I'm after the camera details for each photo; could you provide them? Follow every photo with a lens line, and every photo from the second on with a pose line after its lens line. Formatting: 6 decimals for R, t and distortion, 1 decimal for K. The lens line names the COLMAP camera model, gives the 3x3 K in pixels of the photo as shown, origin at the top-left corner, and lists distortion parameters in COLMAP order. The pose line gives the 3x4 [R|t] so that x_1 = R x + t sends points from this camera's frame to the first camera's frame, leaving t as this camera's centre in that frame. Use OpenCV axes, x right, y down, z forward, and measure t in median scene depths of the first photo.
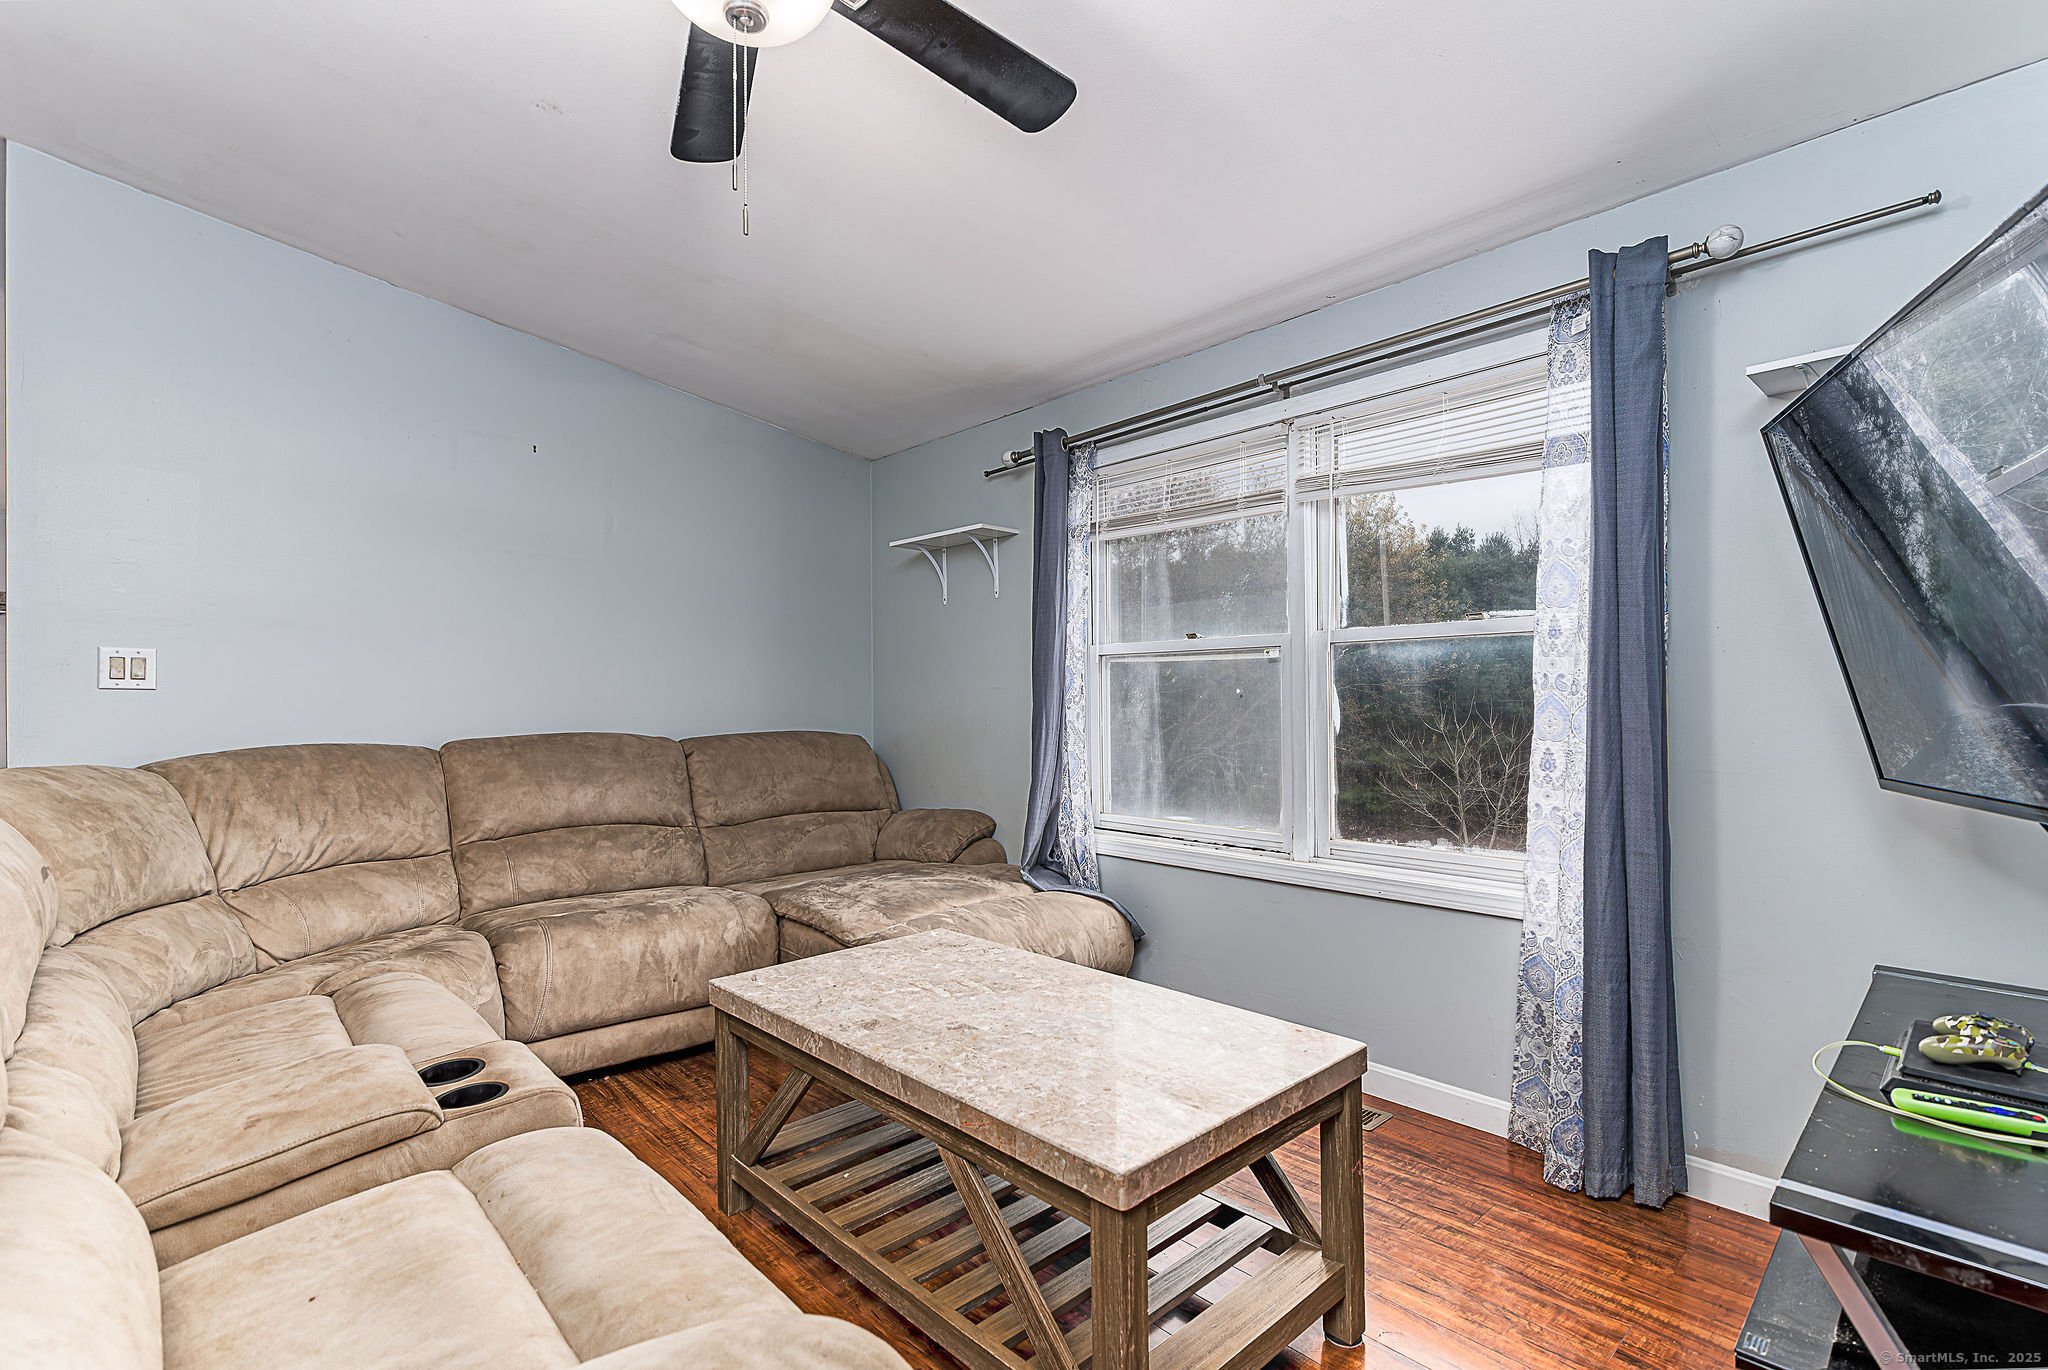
lens RADIAL K [[932.3, 0, 1020.4], [0, 932.3, 702.8], [0, 0, 1]] dist [0.018882, -0.000269]
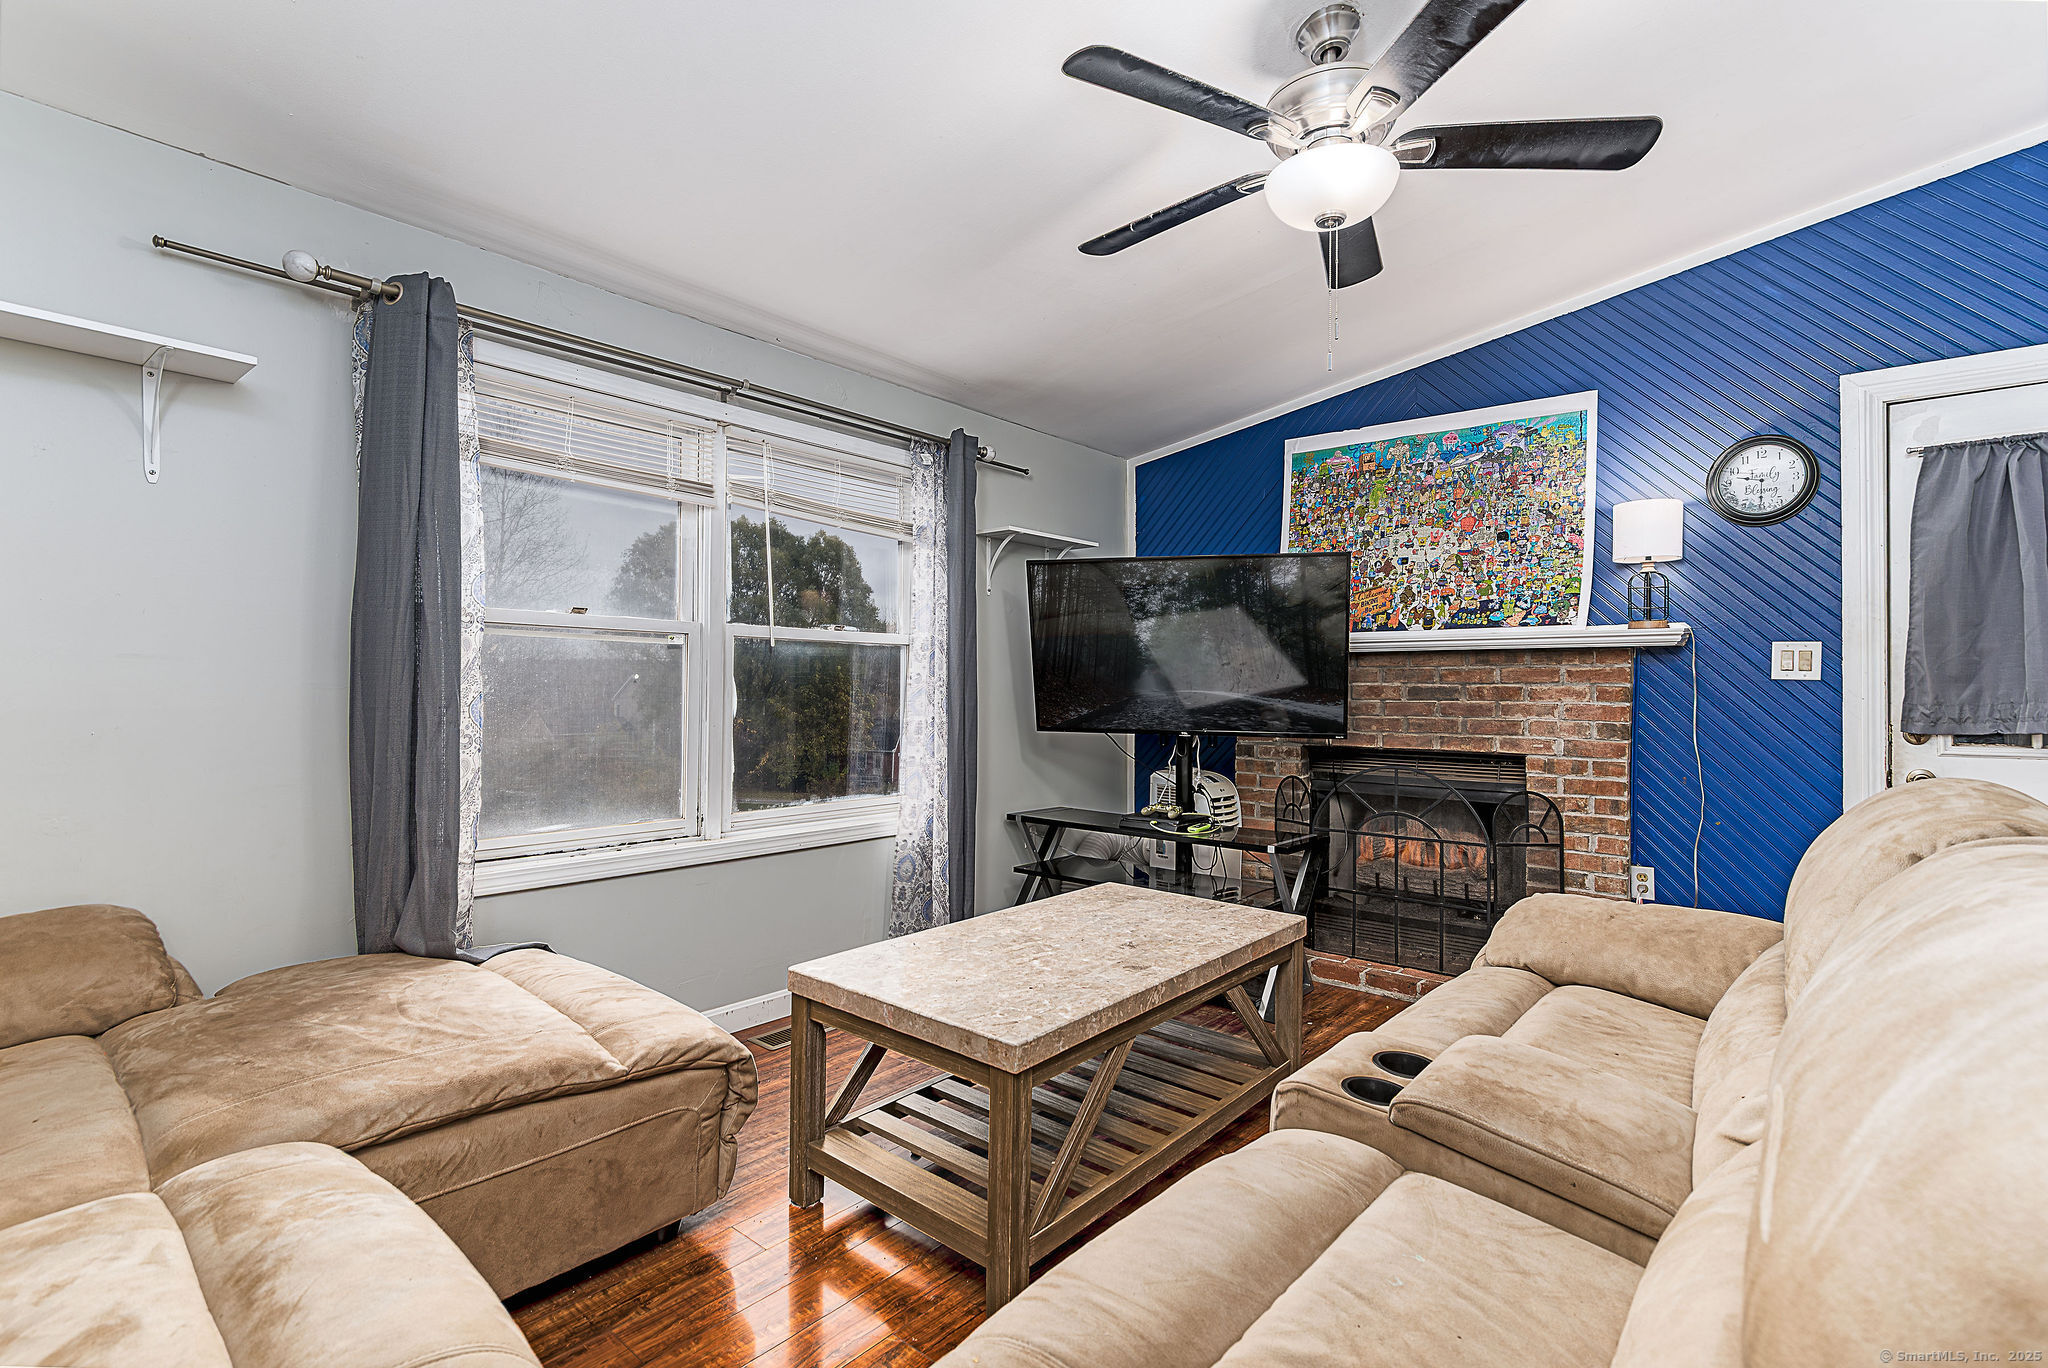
lens RADIAL K [[940.1, 0, 1020.0], [0, 940.1, 676.2], [0, 0, 1]] dist [0.015916, -0.000035]
pose [[-0.103238, 0.017771, 0.994498, -1.133225], [-0.004047, 0.999825, -0.018287, 0.003620], [-0.994648, -0.005913, -0.103148, 1.091496]]
